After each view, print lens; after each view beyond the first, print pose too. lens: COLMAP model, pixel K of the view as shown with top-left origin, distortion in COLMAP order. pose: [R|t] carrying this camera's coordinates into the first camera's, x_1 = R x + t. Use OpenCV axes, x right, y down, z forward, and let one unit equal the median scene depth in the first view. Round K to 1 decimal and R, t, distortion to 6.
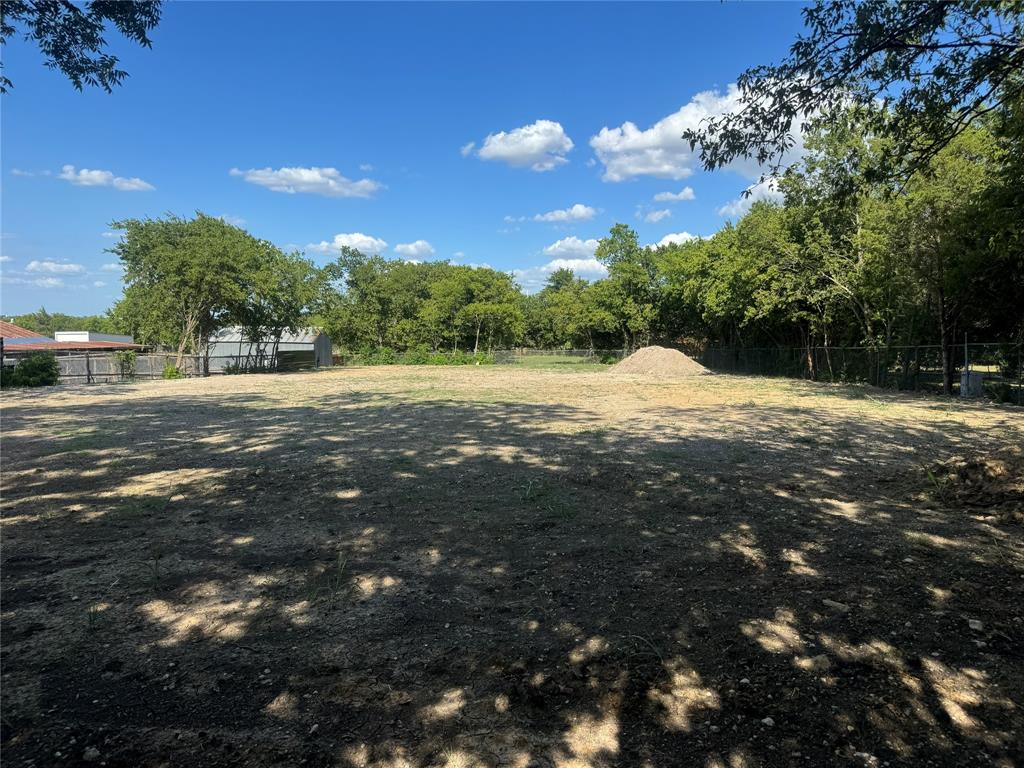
lens RADIAL K [[718.6, 0, 509.4], [0, 718.6, 378.5], [0, 0, 1]] dist [0.066931, -0.072351]
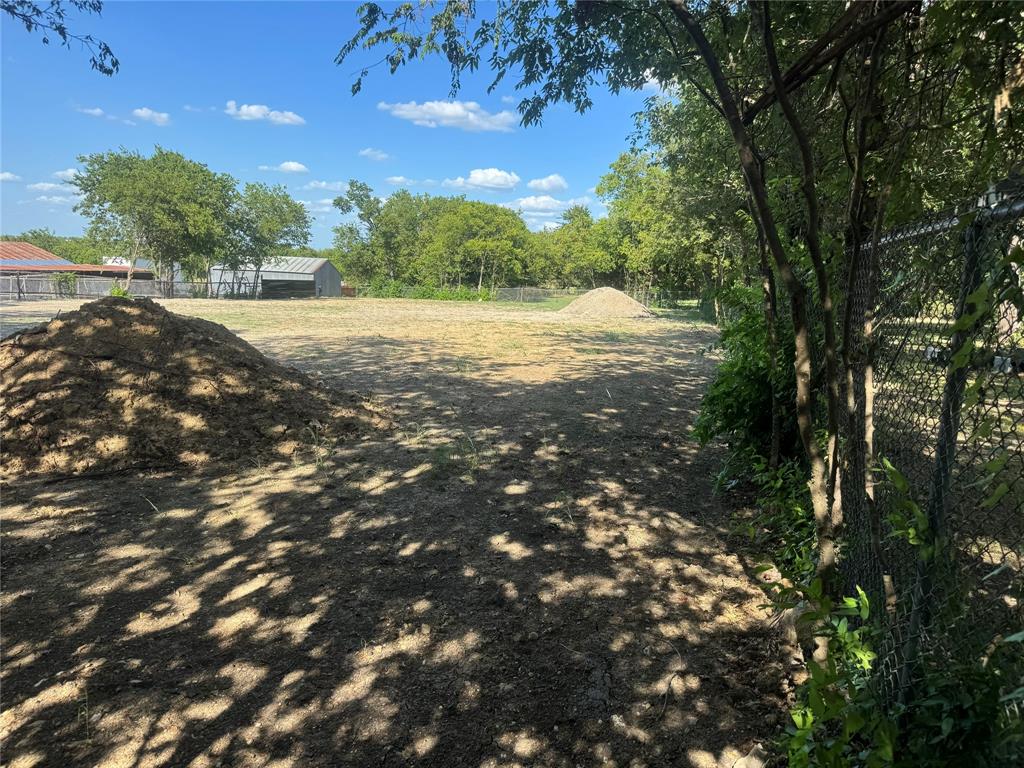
lens RADIAL K [[718.6, 0, 518.6], [0, 718.6, 374.5], [0, 0, 1]] dist [0.066931, -0.072351]
pose [[0.984578, 0.054126, -0.166365, 0.193388], [-0.040802, 0.995756, 0.082491, -0.001288], [0.170124, -0.074431, 0.982608, -0.001620]]
